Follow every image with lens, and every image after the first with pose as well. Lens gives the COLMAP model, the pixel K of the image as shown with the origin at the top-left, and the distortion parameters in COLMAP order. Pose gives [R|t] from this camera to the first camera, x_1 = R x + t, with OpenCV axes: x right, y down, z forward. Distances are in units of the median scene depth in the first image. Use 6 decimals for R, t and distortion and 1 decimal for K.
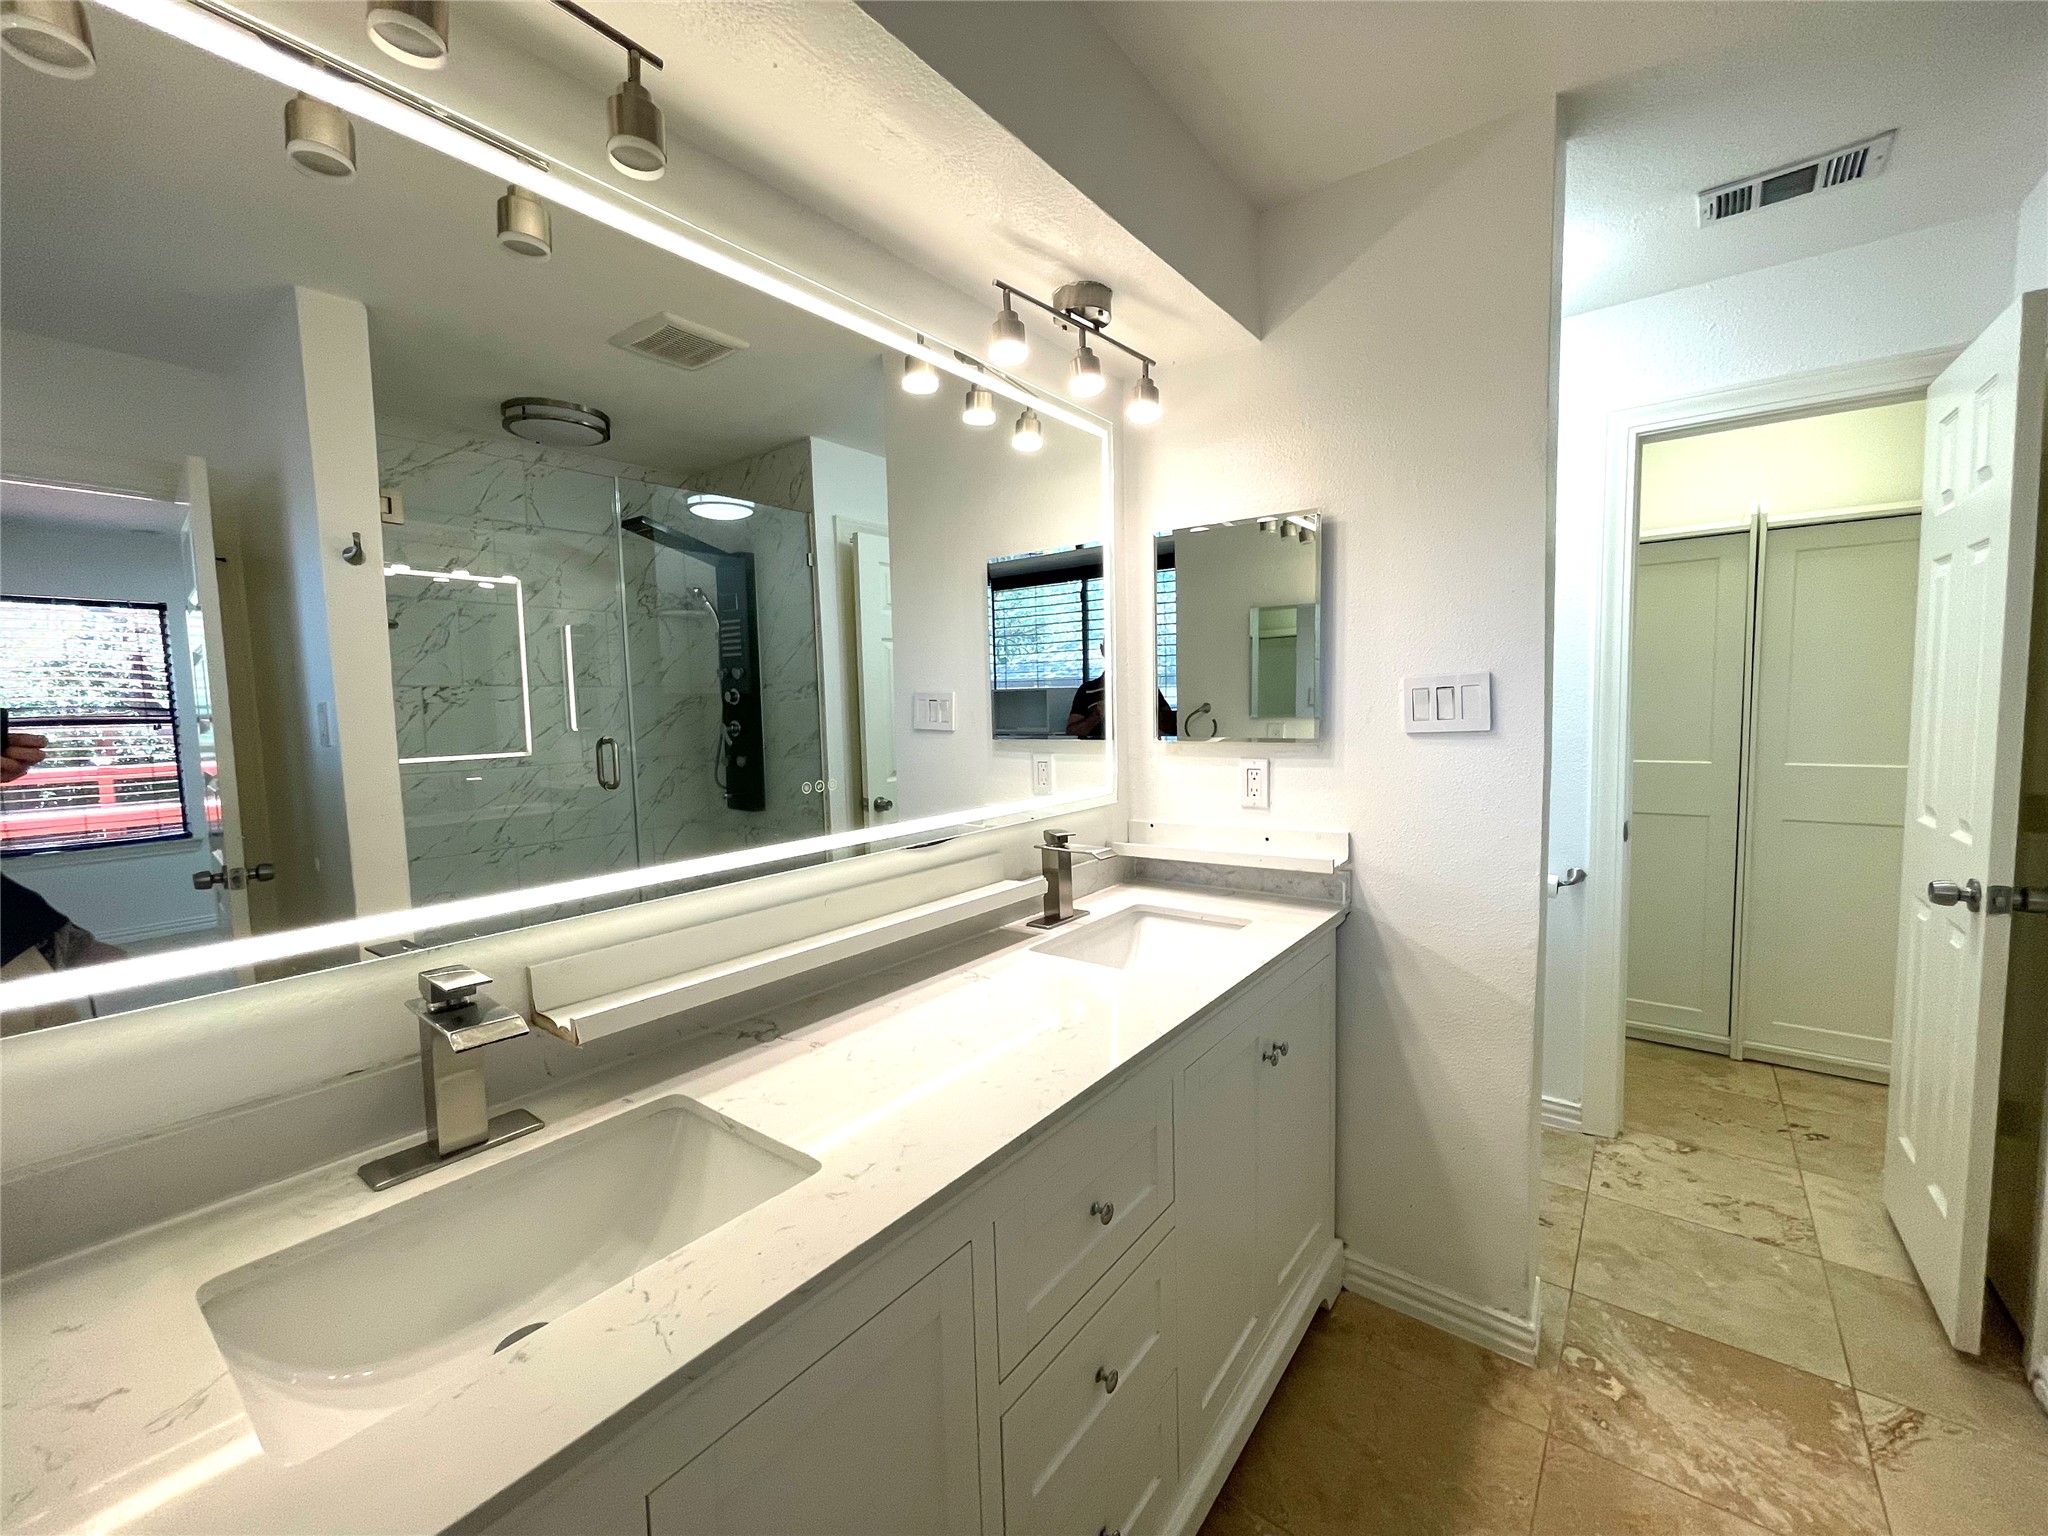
lens RADIAL K [[836.4, 0, 1019.9], [0, 836.4, 763.0], [0, 0, 1]] dist [-0.001473, 0.001188]
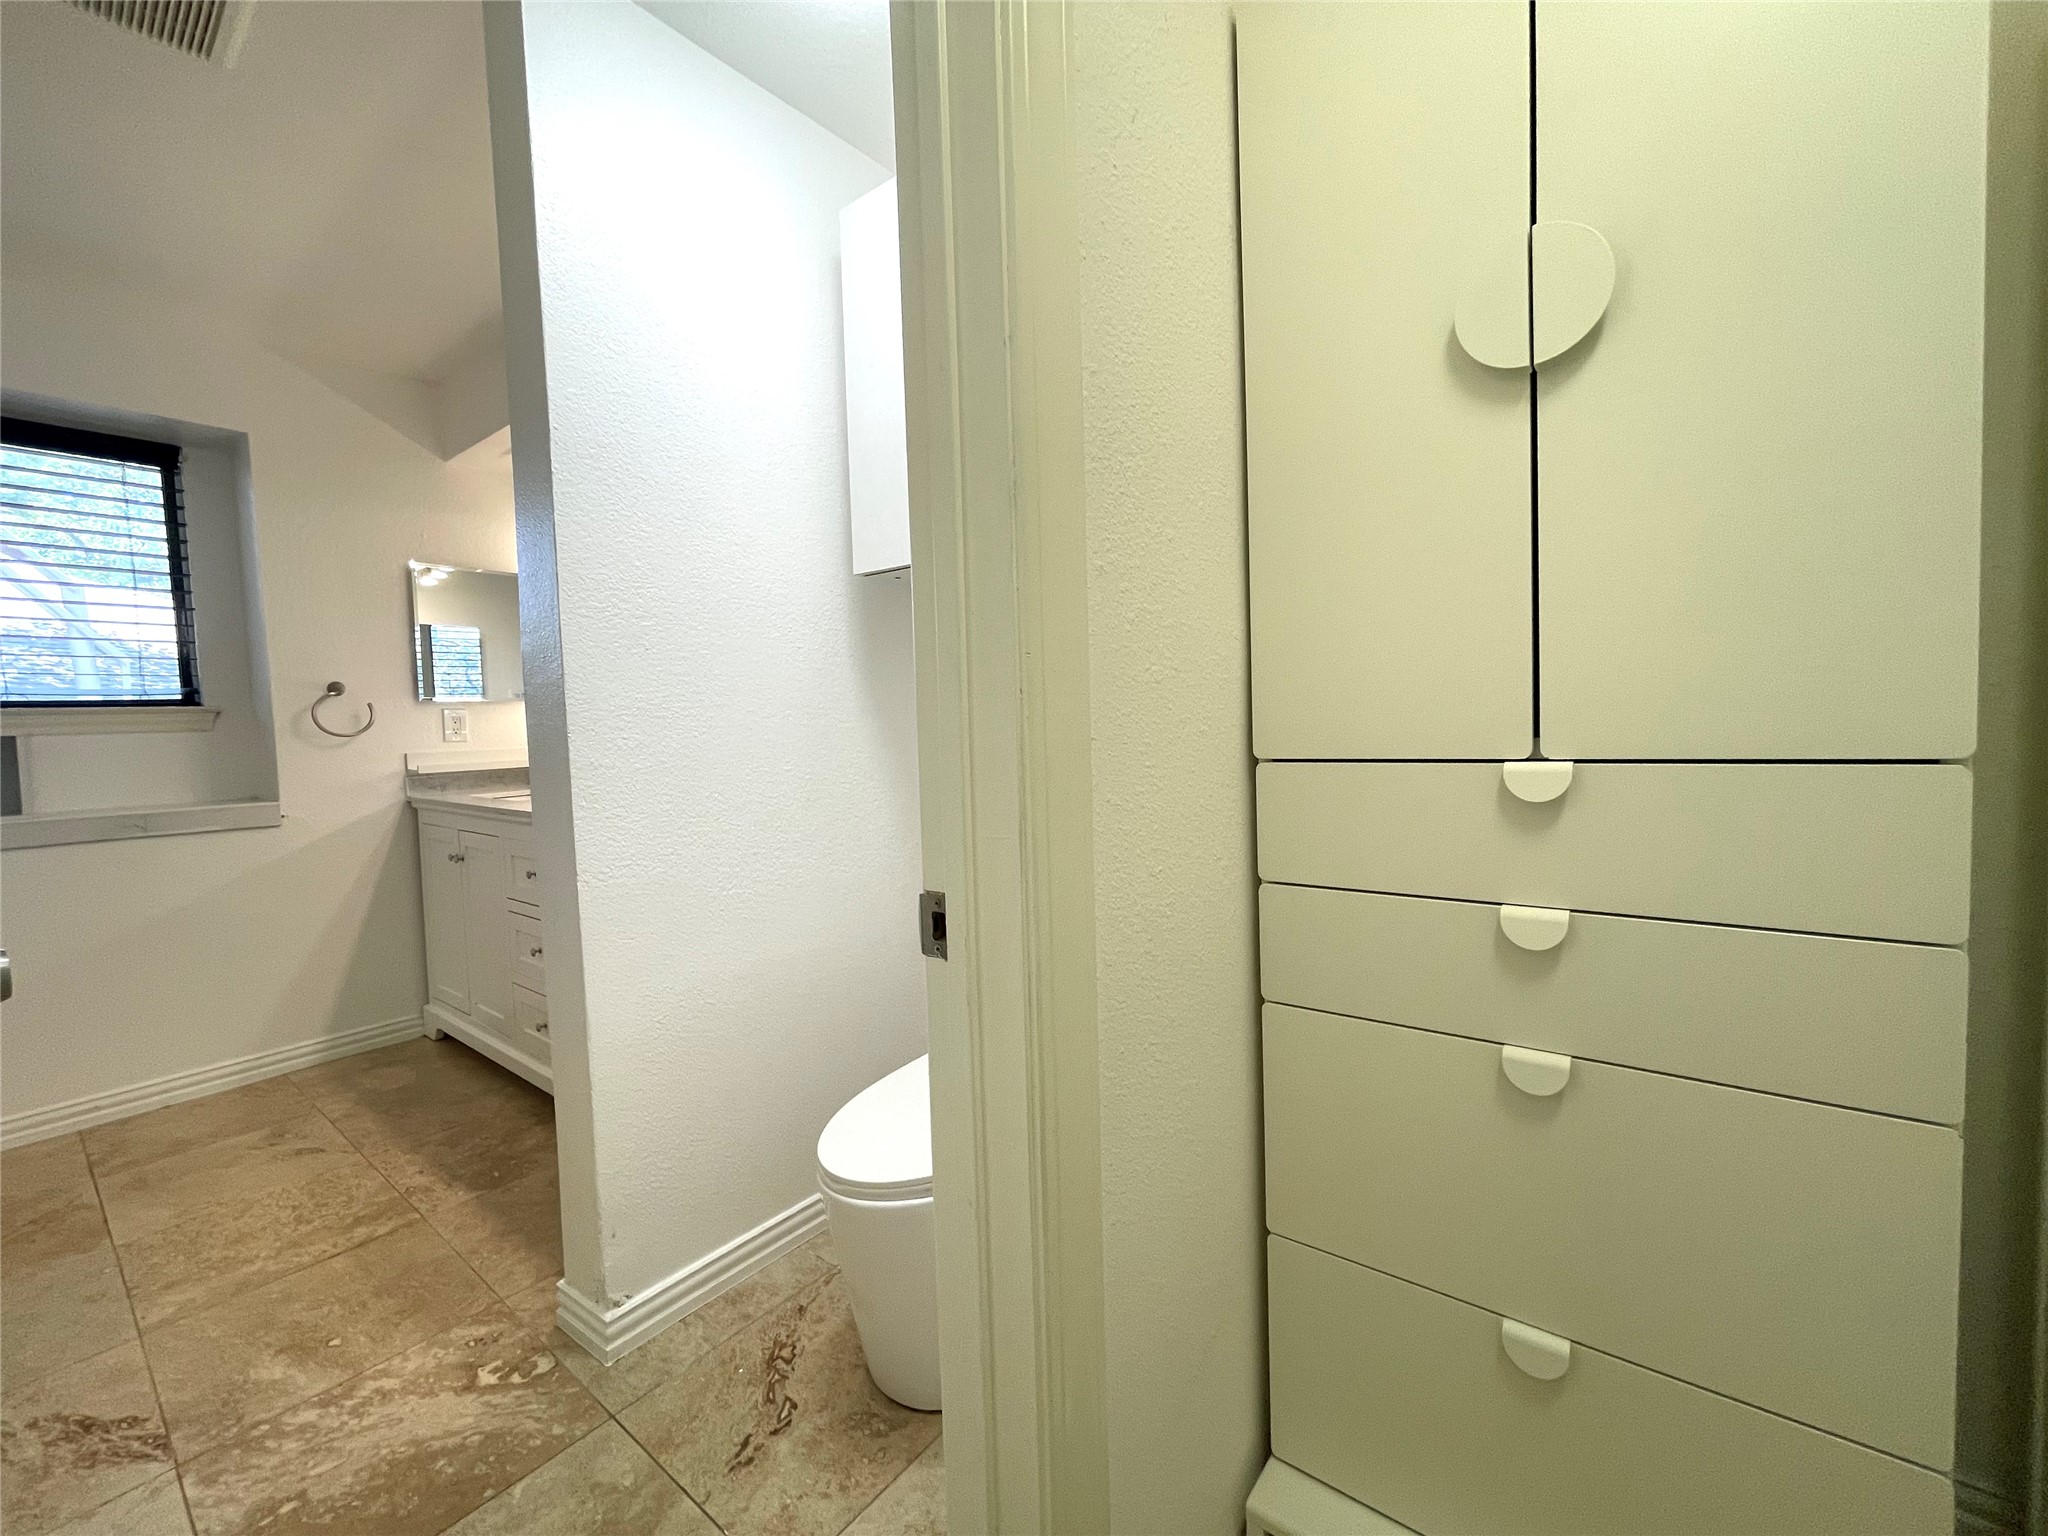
lens RADIAL K [[836.4, 0, 1022.0], [0, 836.4, 759.6], [0, 0, 1]] dist [-0.001473, 0.001188]
pose [[-0.004382, 0.086569, -0.996236, 1.550620], [-0.065174, 0.994103, 0.086671, -0.019677], [0.997864, 0.065309, 0.001285, 1.535016]]
